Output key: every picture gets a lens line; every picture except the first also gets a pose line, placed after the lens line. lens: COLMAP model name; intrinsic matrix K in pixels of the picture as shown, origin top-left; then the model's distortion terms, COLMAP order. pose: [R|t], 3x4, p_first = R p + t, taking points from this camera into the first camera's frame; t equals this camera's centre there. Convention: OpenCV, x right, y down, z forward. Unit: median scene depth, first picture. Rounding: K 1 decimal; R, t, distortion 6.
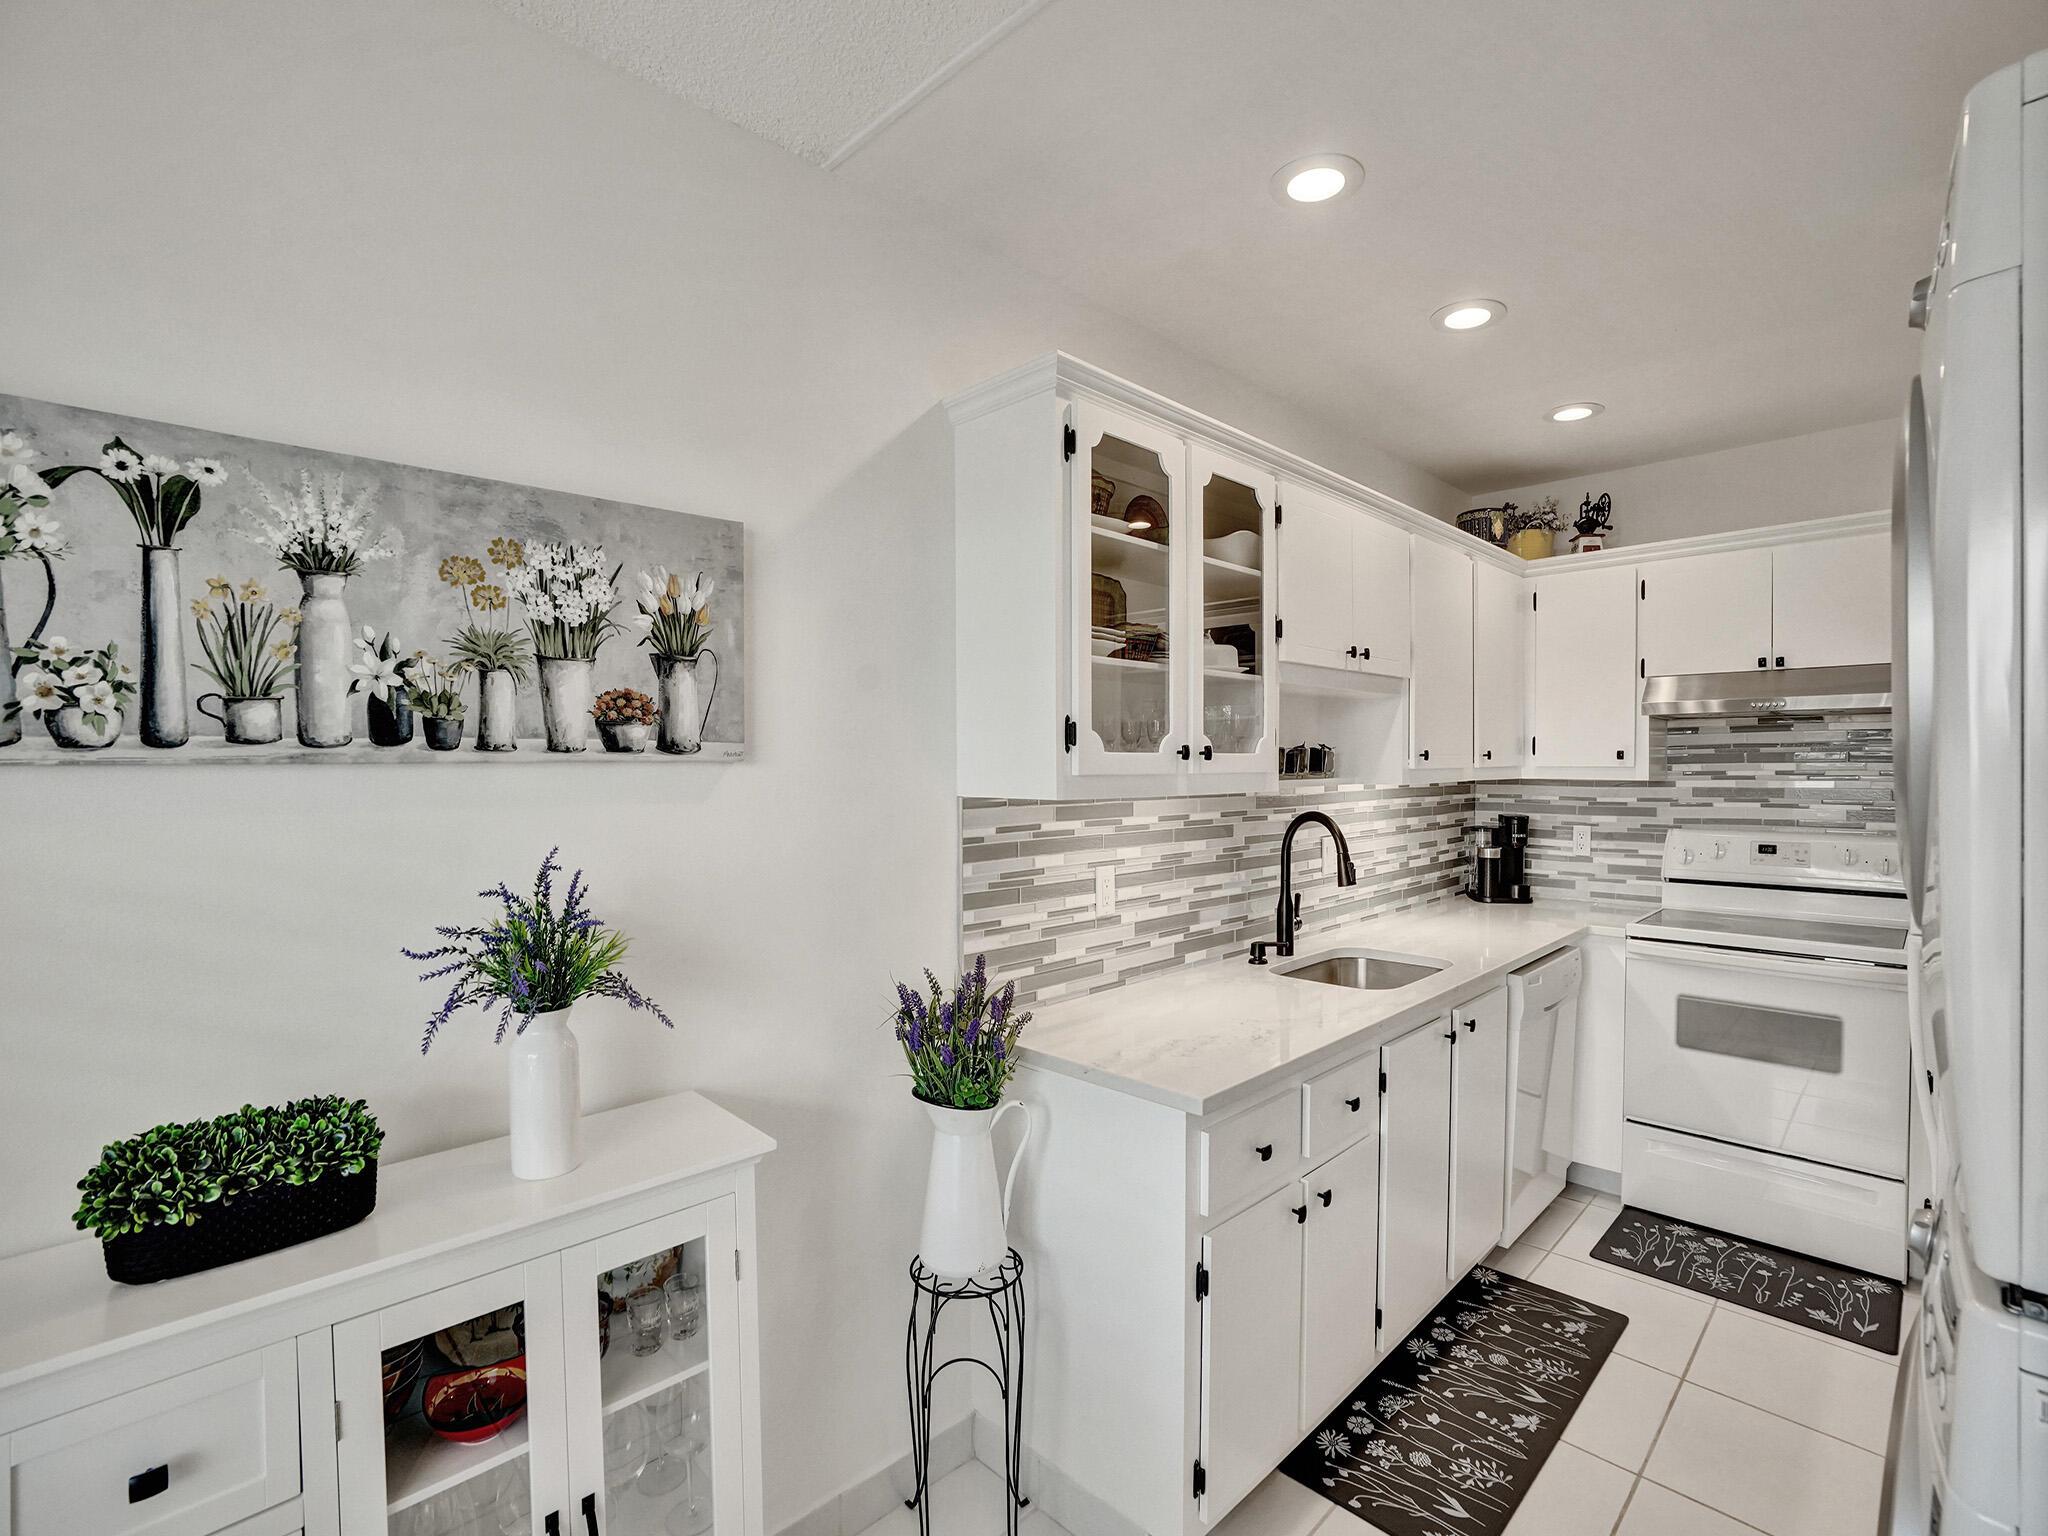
lens RADIAL K [[952.3, 0, 1039.5], [0, 952.3, 785.8], [0, 0, 1]] dist [-0.056850, 0.018552]
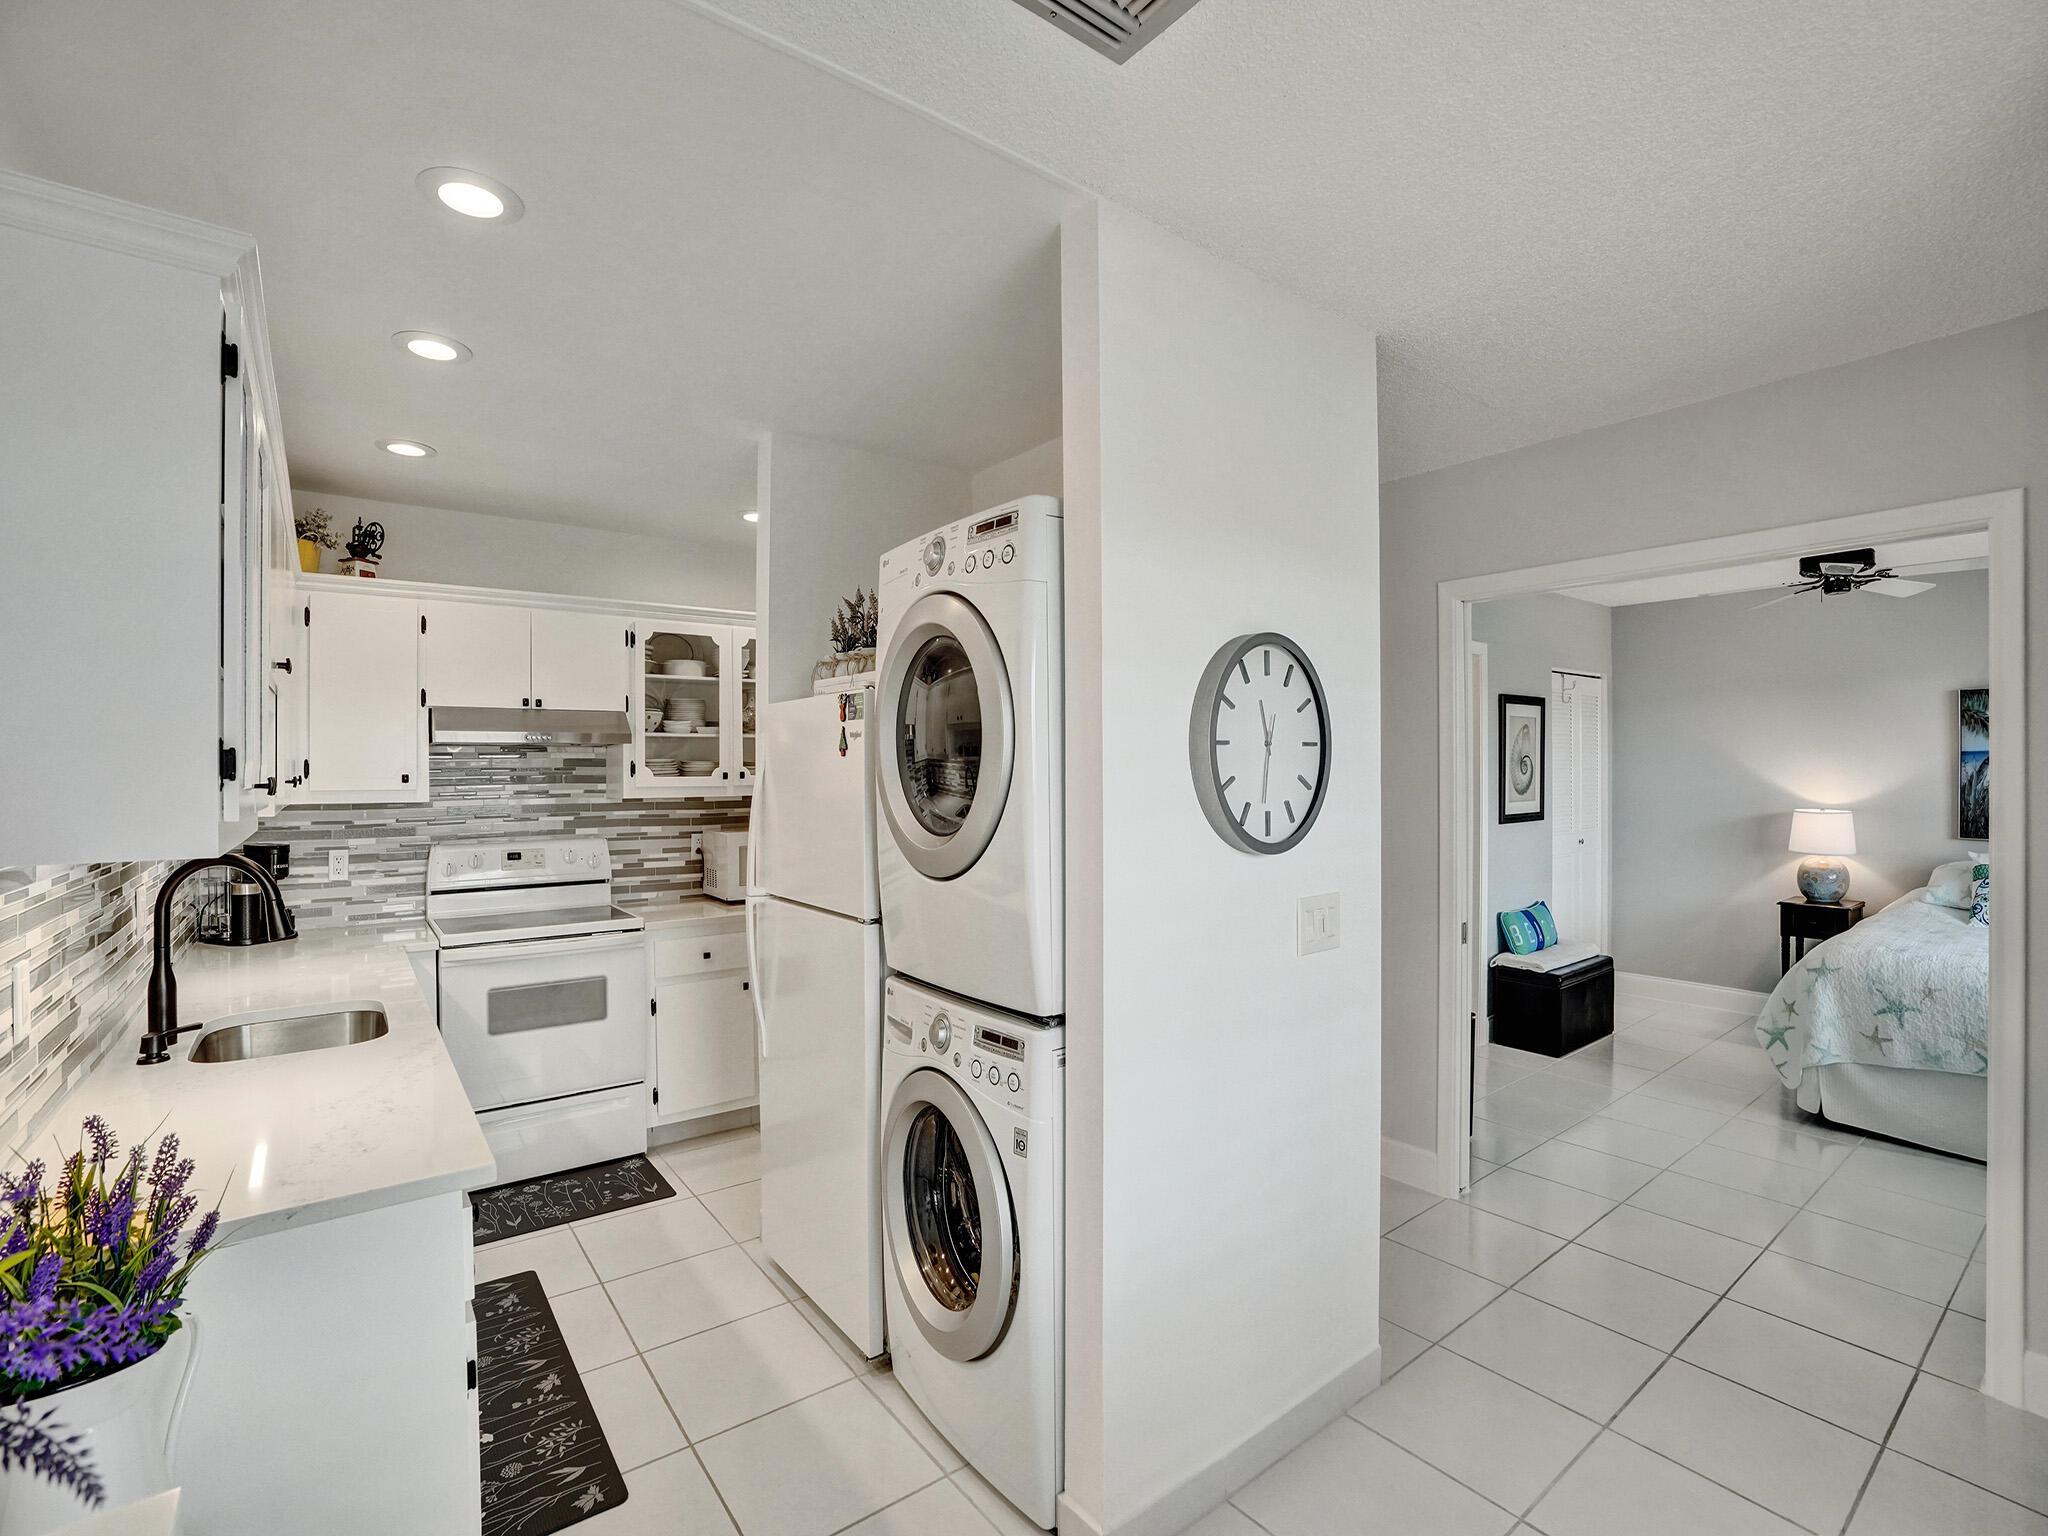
lens RADIAL K [[952.3, 0, 1033.4], [0, 952.3, 779.8], [0, 0, 1]] dist [-0.056850, 0.018552]
pose [[0.111278, -0.007039, 0.993764, -0.391888], [0.027978, 0.999601, 0.003947, -0.018785], [-0.993395, 0.027365, 0.111431, 0.212908]]
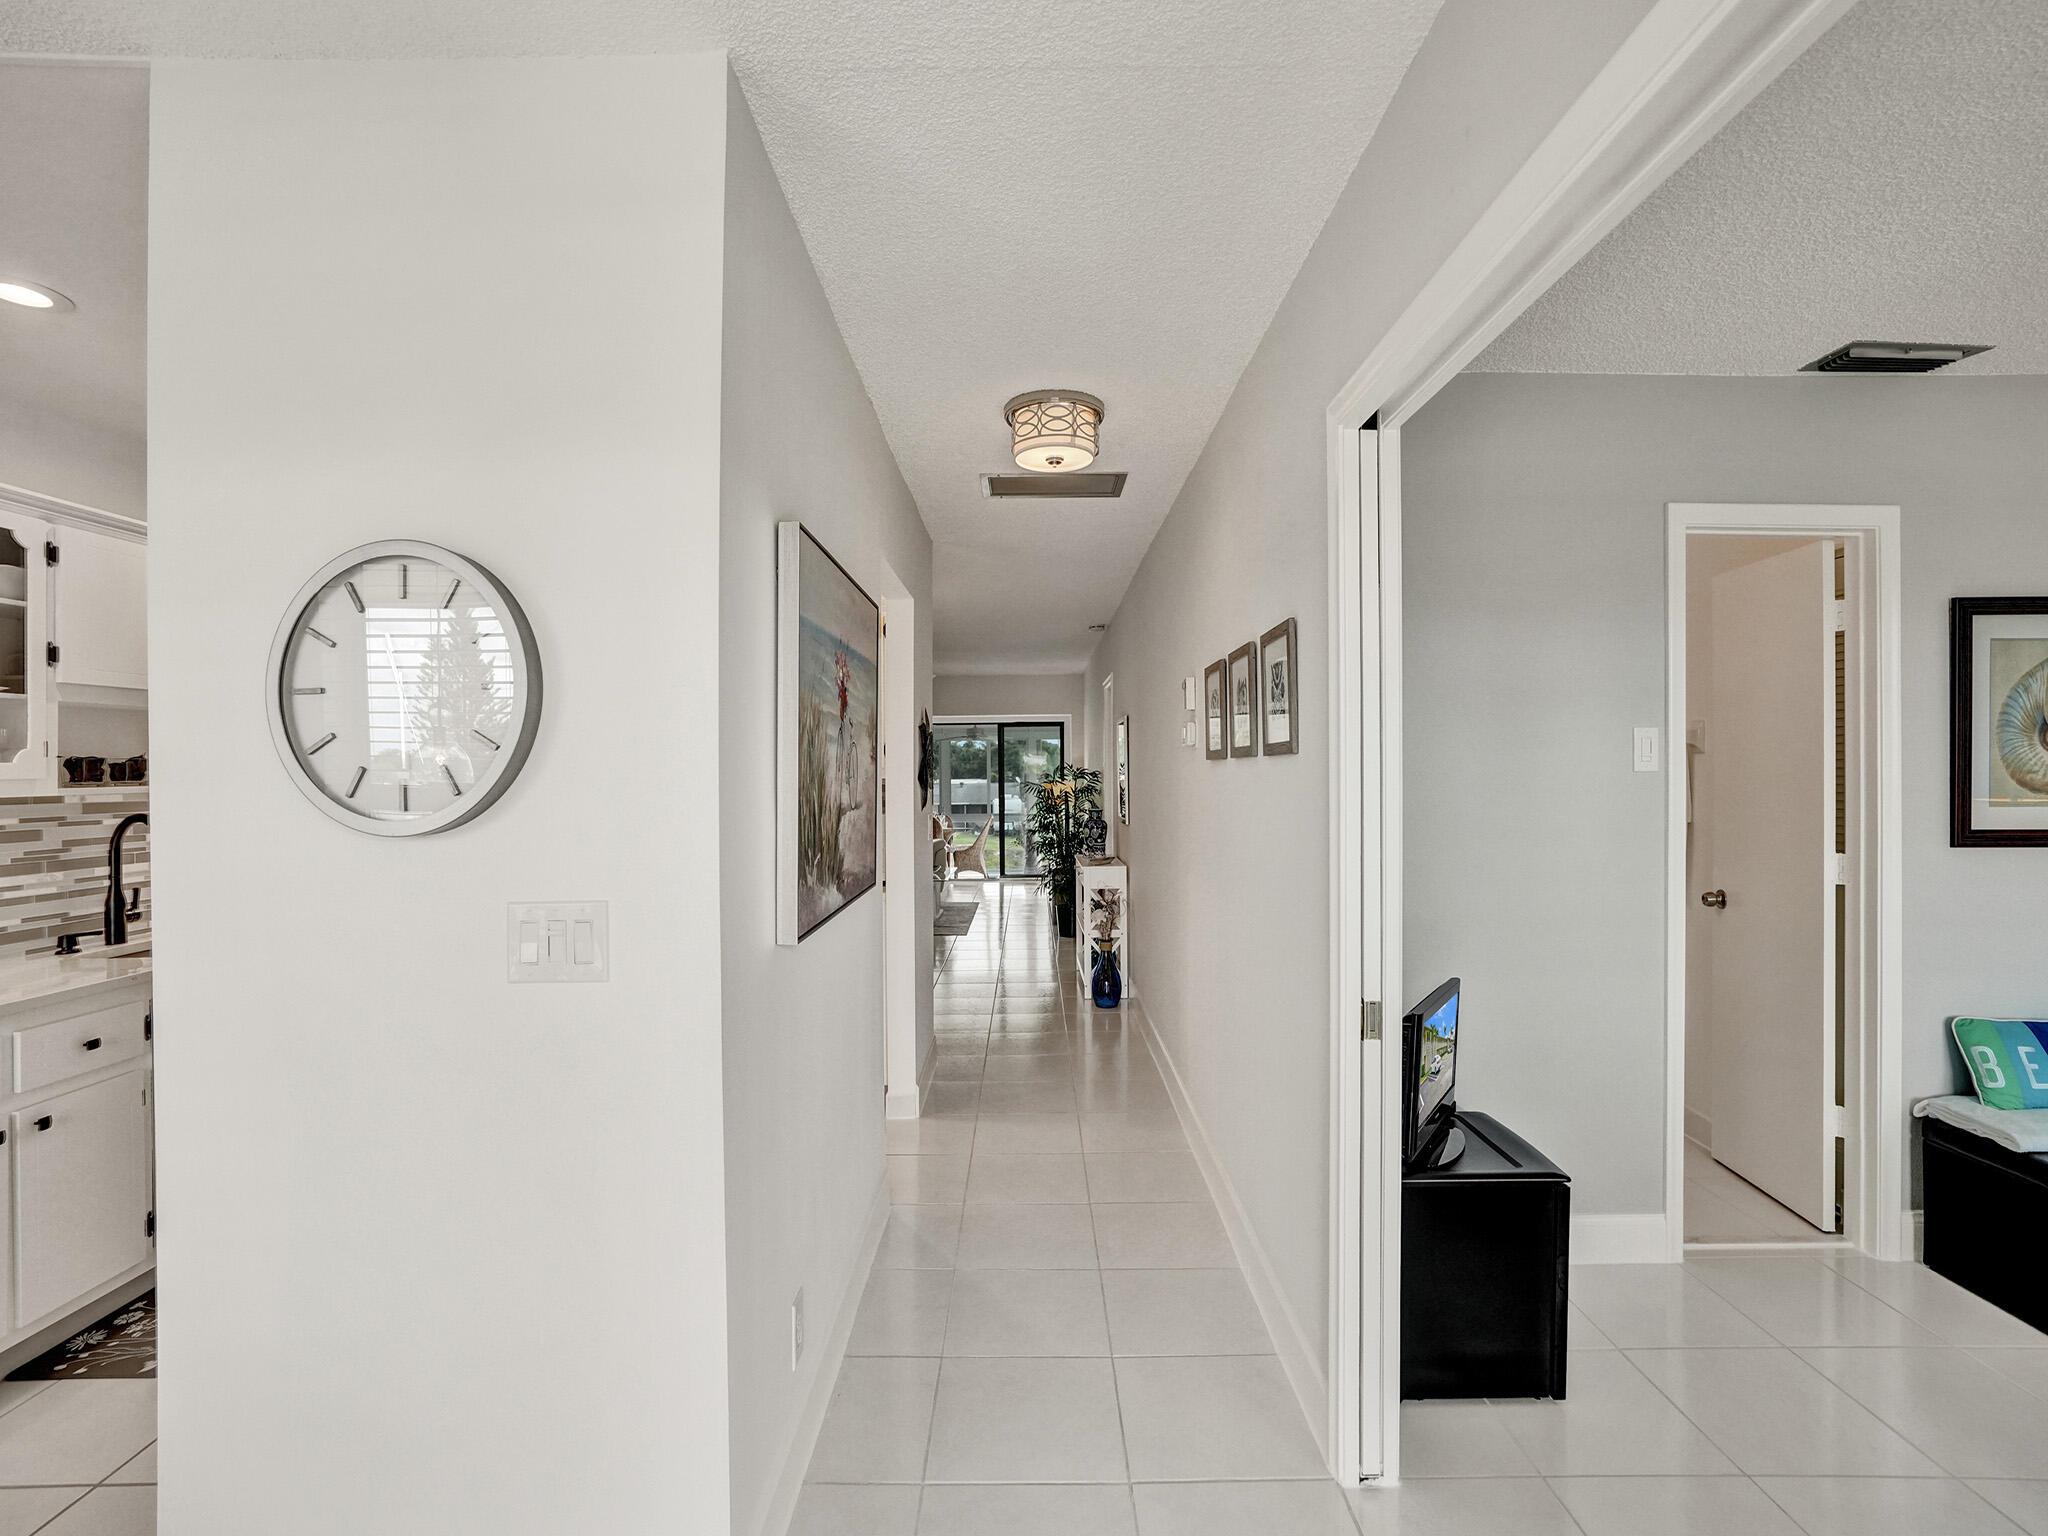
lens RADIAL K [[952.3, 0, 1012.6], [0, 952.3, 778.8], [0, 0, 1]] dist [-0.056850, 0.018552]
pose [[0.699579, -0.002904, 0.714550, 0.220920], [0.023354, 0.999550, -0.018802, 0.027435], [-0.714174, 0.029841, 0.699332, -0.484217]]
